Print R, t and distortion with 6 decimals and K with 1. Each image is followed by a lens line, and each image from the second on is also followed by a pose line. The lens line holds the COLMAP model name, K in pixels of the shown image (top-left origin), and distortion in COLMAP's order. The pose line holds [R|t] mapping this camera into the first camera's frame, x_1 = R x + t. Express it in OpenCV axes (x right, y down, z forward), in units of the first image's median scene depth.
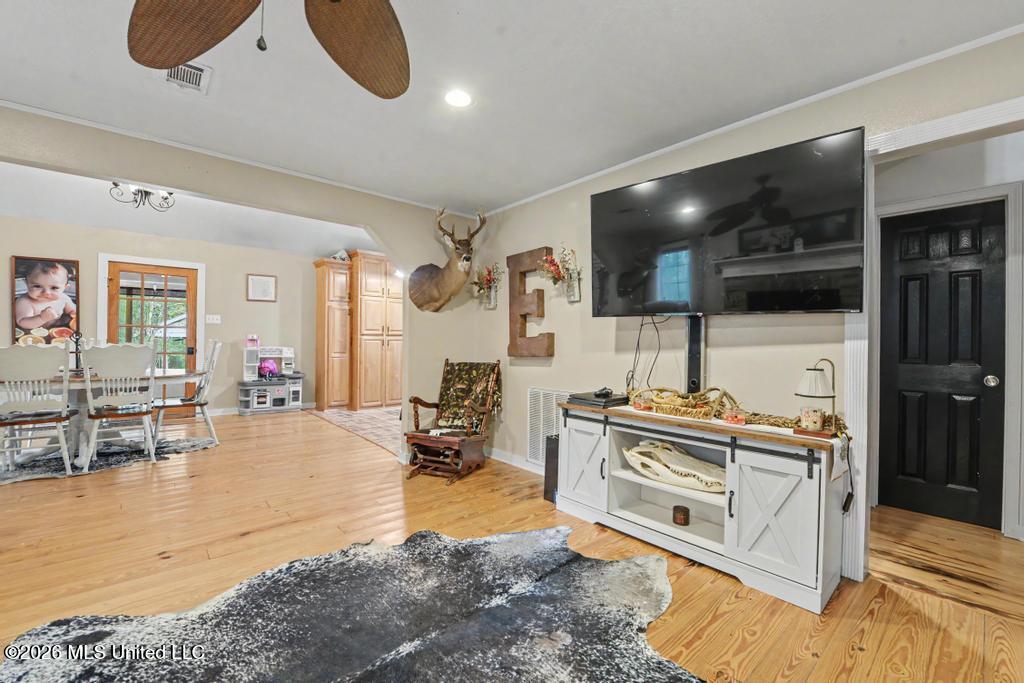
lens RADIAL K [[421.1, 0, 509.5], [0, 421.1, 343.8], [0, 0, 1]] dist [-0.041750, -0.000139]
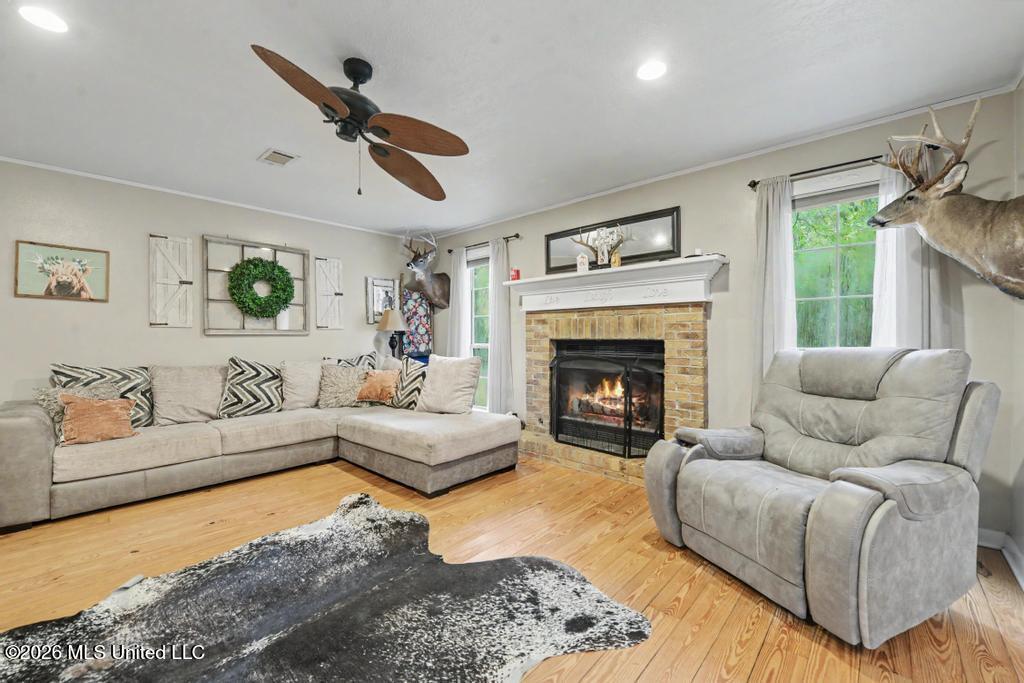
lens RADIAL K [[416.8, 0, 508.8], [0, 416.8, 346.3], [0, 0, 1]] dist [-0.018100, -0.000032]
pose [[-0.992999, -0.013864, -0.117310, -0.486950], [-0.017198, 0.999475, 0.027462, -0.022522], [0.116868, 0.029288, -0.992716, 1.366997]]
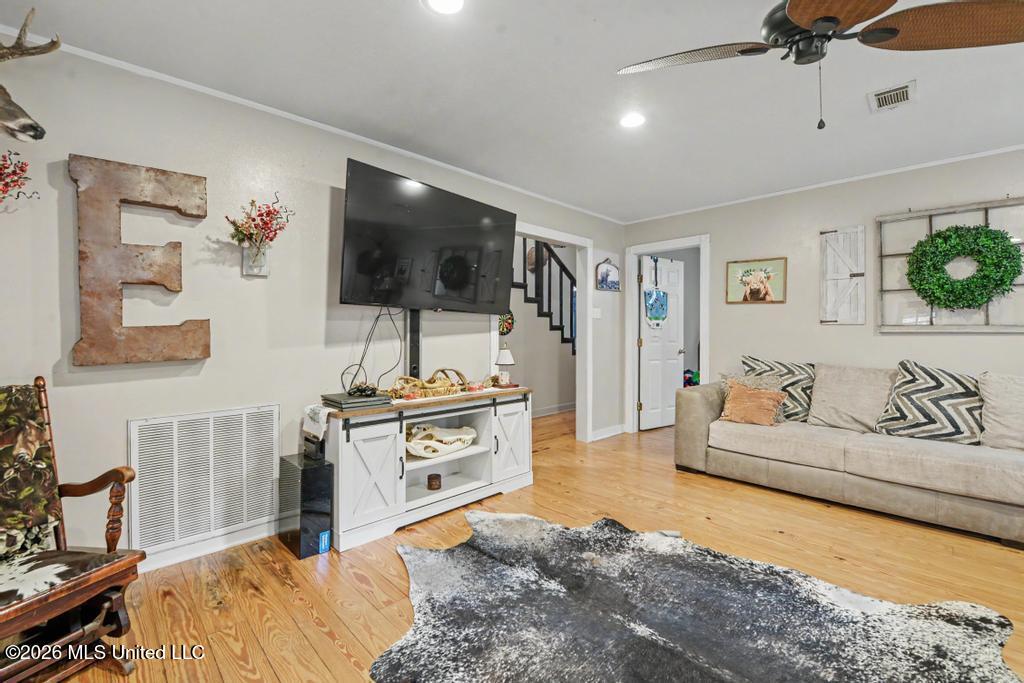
lens RADIAL K [[435.3, 0, 508.2], [0, 435.3, 331.7], [0, 0, 1]] dist [-0.015297, -0.000323]
pose [[-0.051862, -0.015233, 0.998538, -0.881399], [0.000888, 0.999883, 0.015299, -0.028582], [-0.998654, 0.001681, -0.051842, 0.931502]]
